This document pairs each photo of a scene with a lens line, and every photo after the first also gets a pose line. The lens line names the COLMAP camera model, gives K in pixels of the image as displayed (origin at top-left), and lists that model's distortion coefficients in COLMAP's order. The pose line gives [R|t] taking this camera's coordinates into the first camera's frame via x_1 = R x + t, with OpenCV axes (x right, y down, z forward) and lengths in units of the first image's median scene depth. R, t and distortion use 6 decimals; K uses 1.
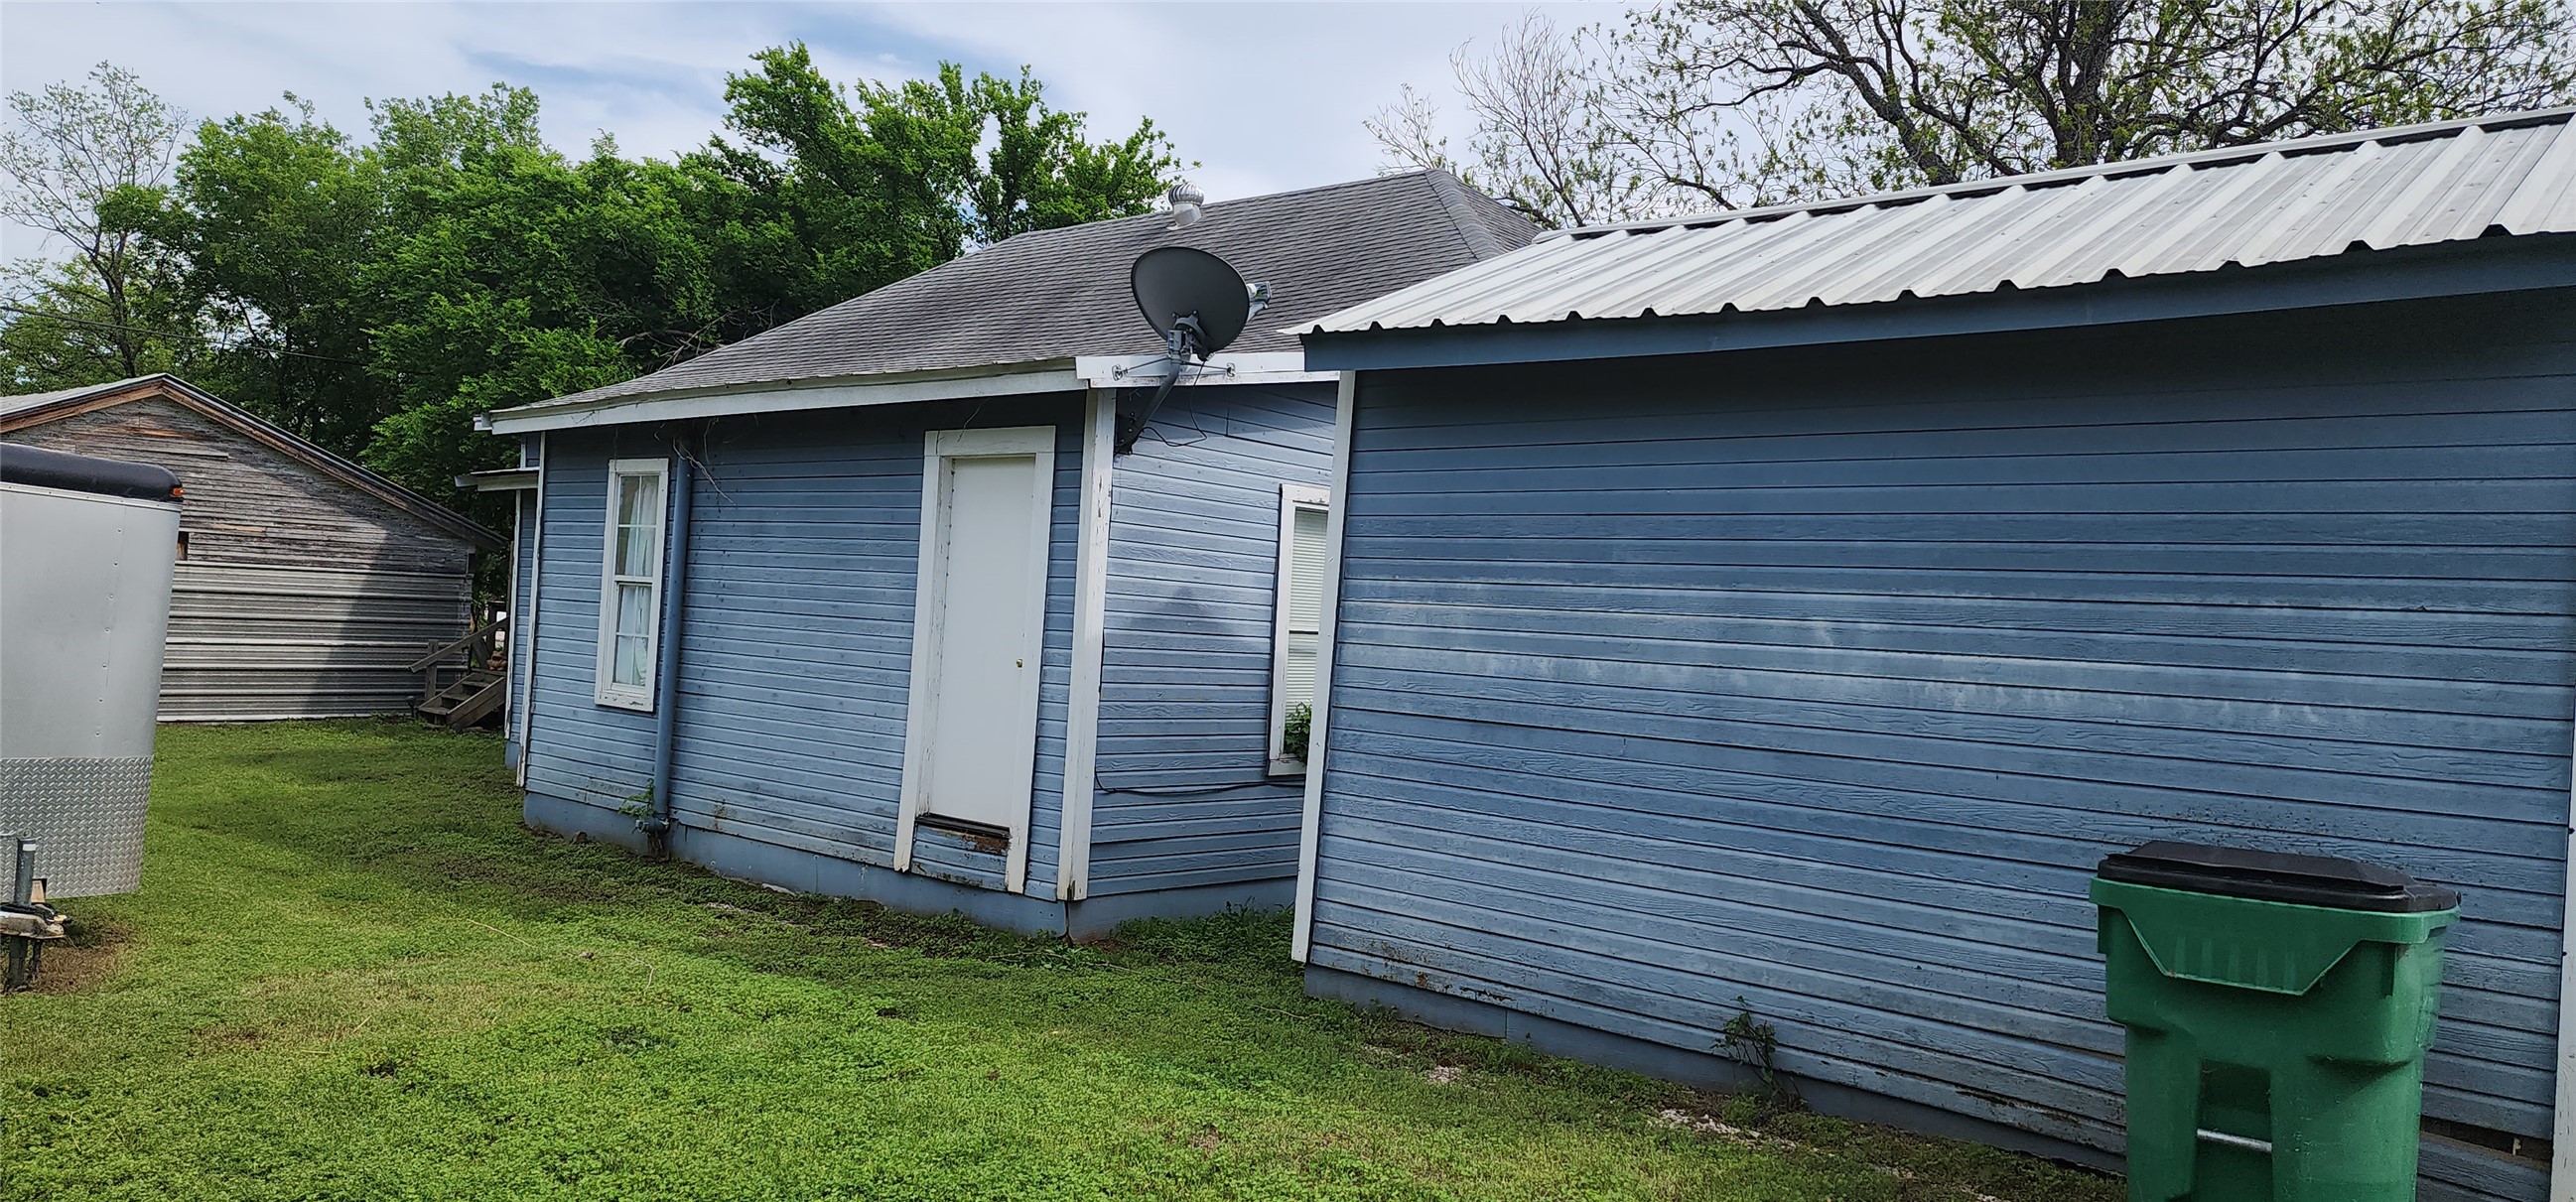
lens RADIAL K [[1707.4, 0, 1283.9], [0, 1707.4, 617.6], [0, 0, 1]] dist [0.094848, -0.084340]
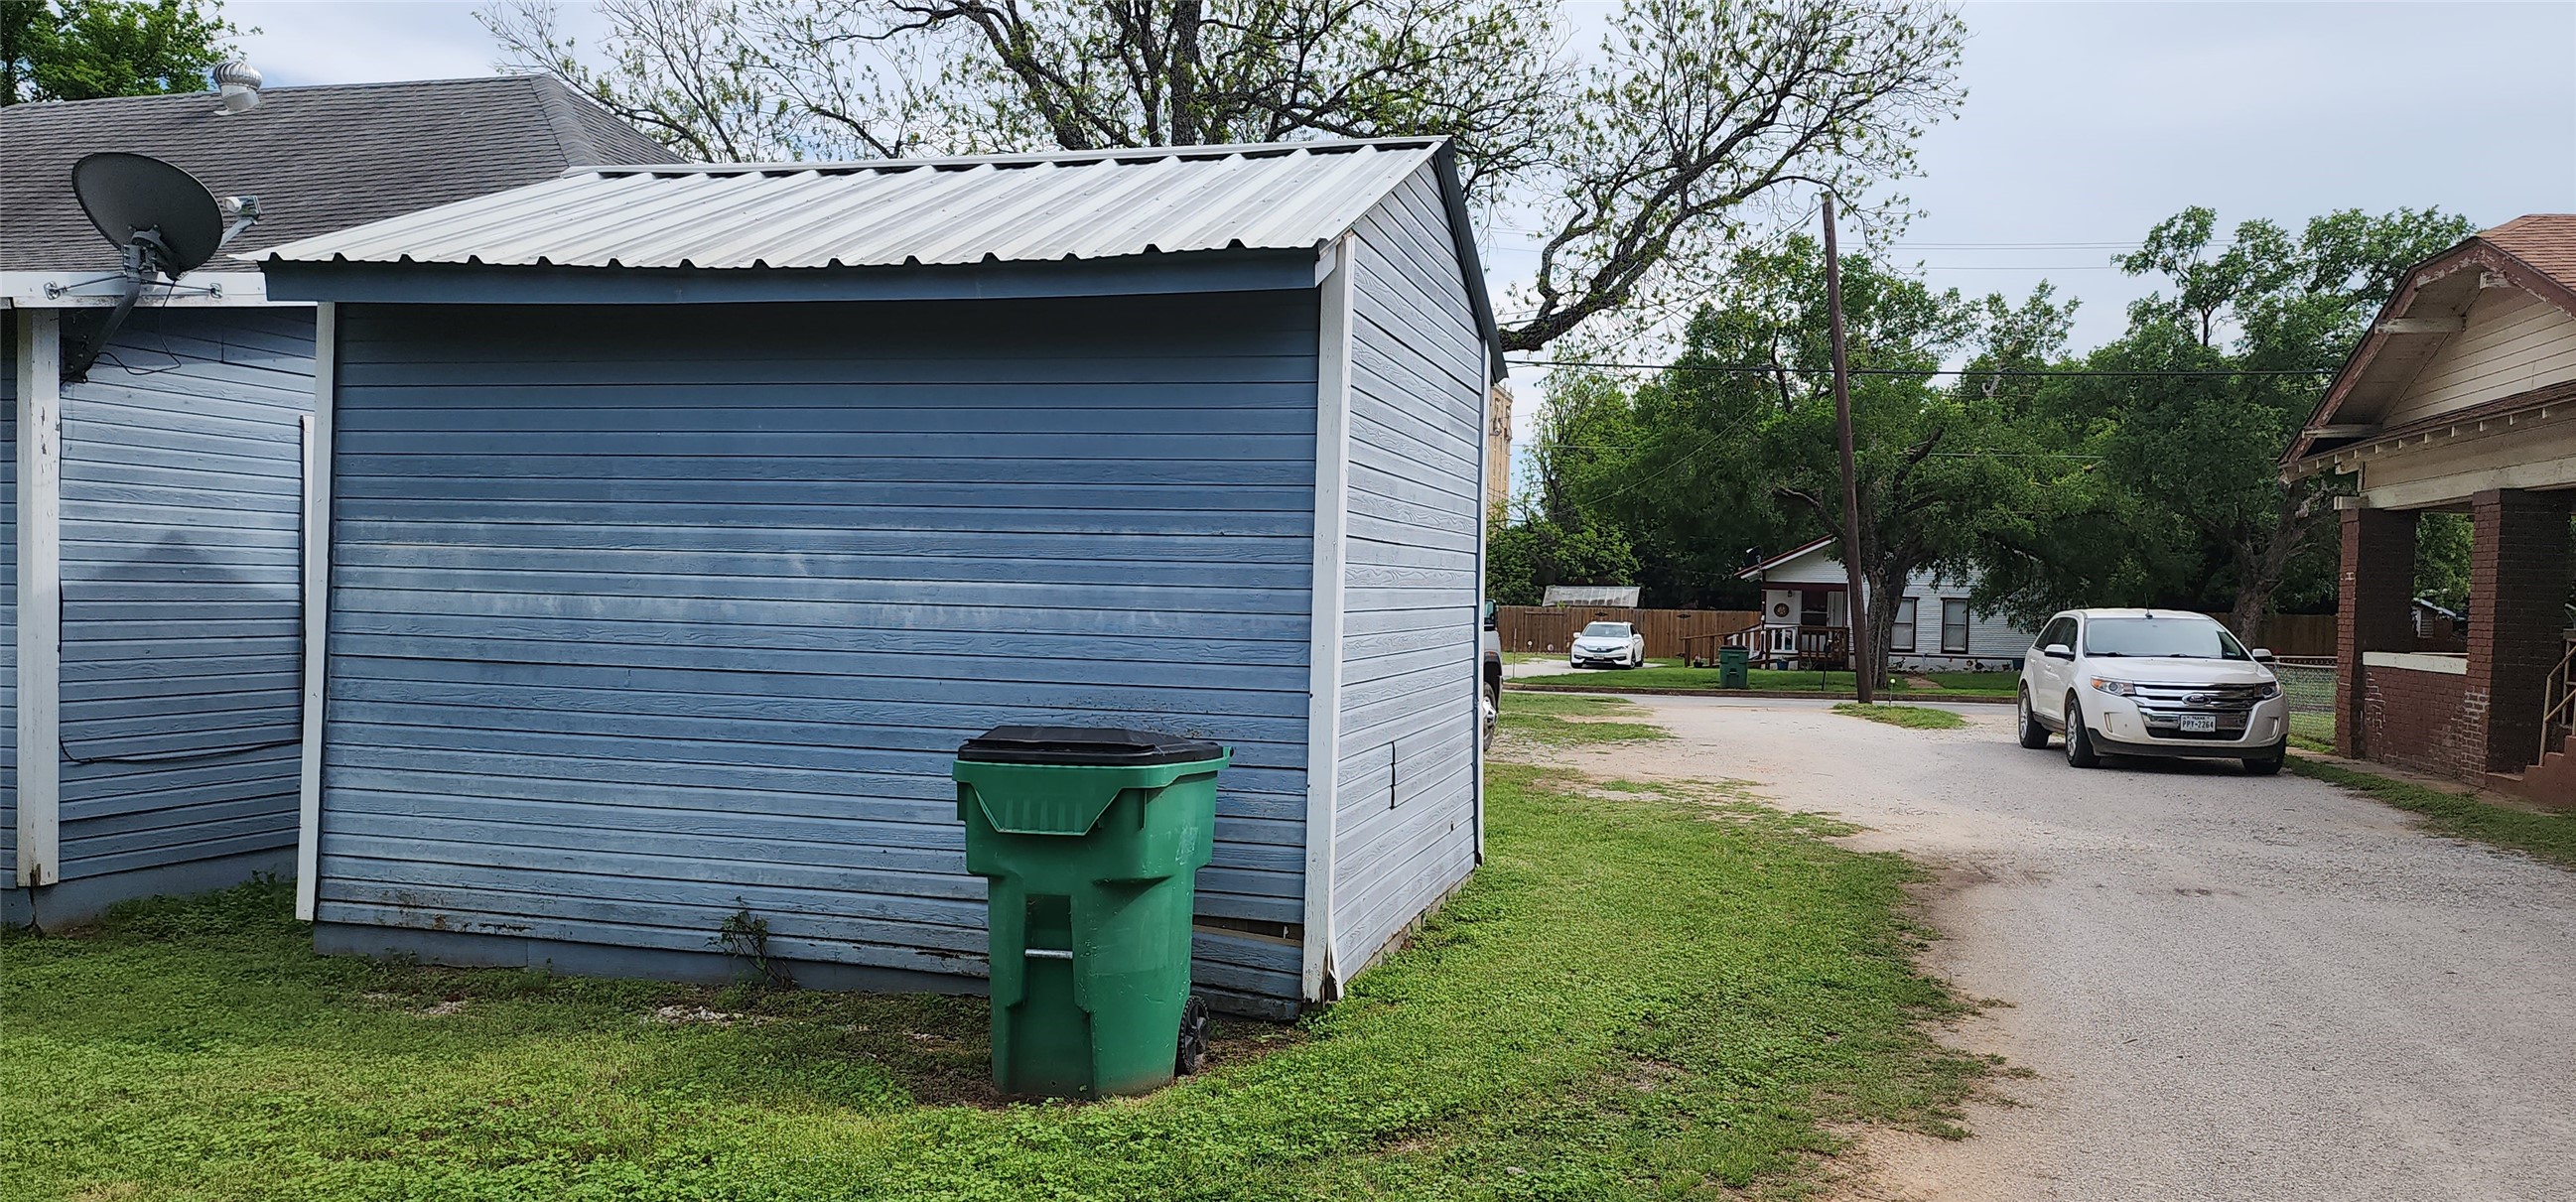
lens RADIAL K [[1710.7, 0, 1293.1], [0, 1710.7, 636.6], [0, 0, 1]] dist [0.086535, -0.075490]
pose [[0.904183, -0.048666, 0.424363, 0.090000], [0.026224, 0.997939, 0.058570, -0.000865], [-0.426339, -0.041829, 0.903596, -0.100506]]
